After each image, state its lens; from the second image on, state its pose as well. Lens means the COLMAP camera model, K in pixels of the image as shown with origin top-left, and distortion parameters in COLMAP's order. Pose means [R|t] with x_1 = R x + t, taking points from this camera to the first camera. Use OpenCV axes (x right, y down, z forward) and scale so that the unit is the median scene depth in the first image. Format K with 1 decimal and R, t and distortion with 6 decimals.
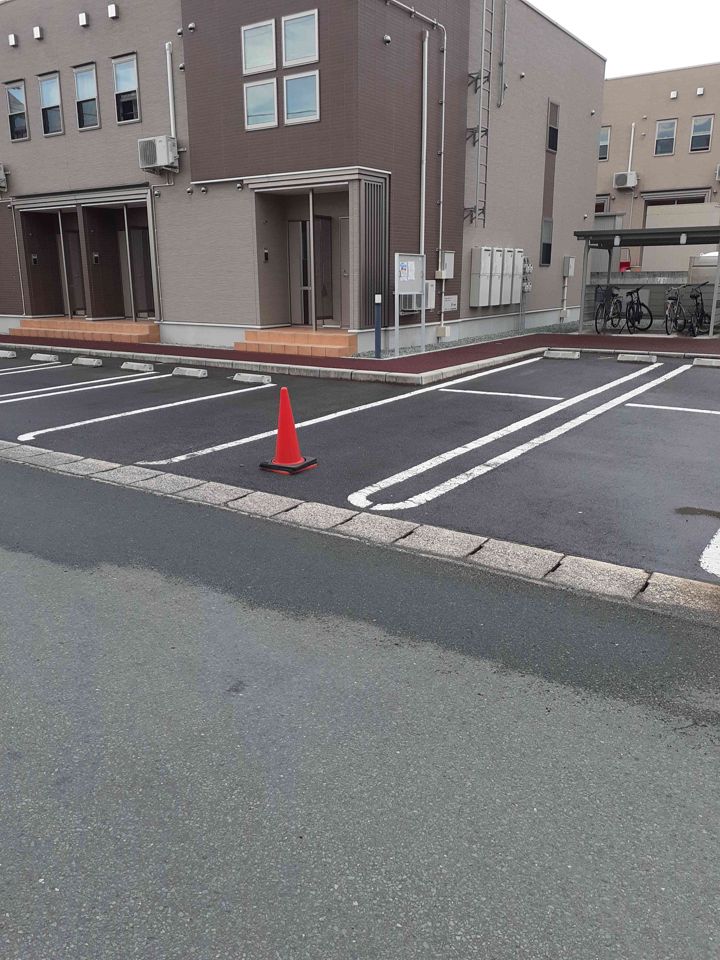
lens RADIAL K [[764.7, 0, 353.3], [0, 764.7, 480.7], [0, 0, 1]] dist [0.045019, -0.047132]
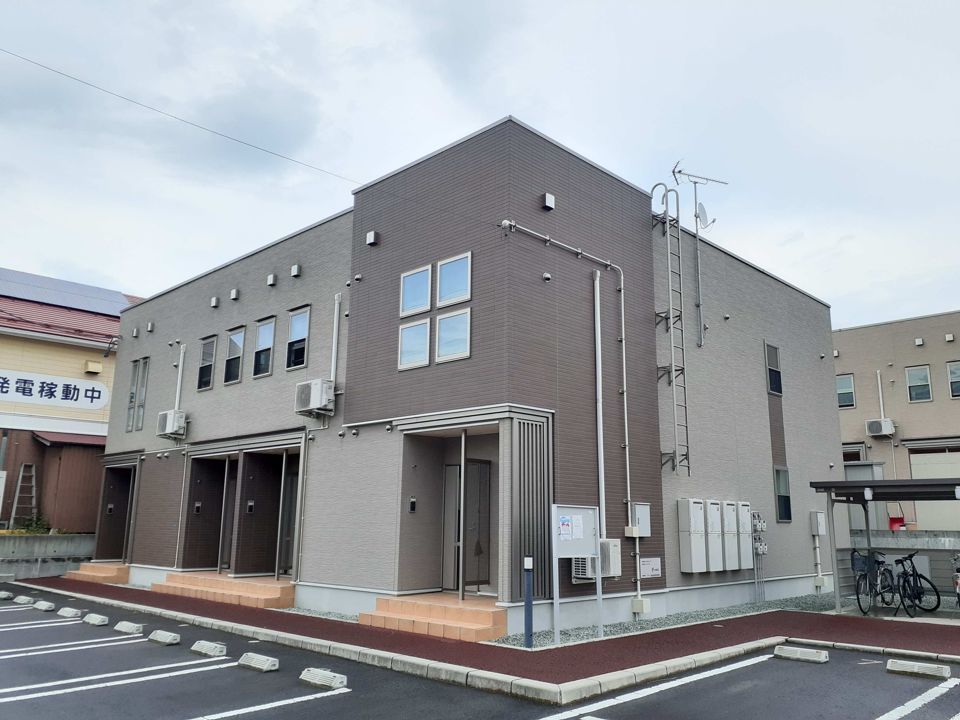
lens RADIAL K [[764.7, 0, 478.3], [0, 764.7, 354.4], [0, 0, 1]] dist [0.045019, -0.047132]
pose [[0.984393, -0.021702, -0.174639, 0.099276], [-0.060629, 0.889792, -0.452321, -0.062702], [0.165209, 0.455850, 0.874590, 0.196684]]
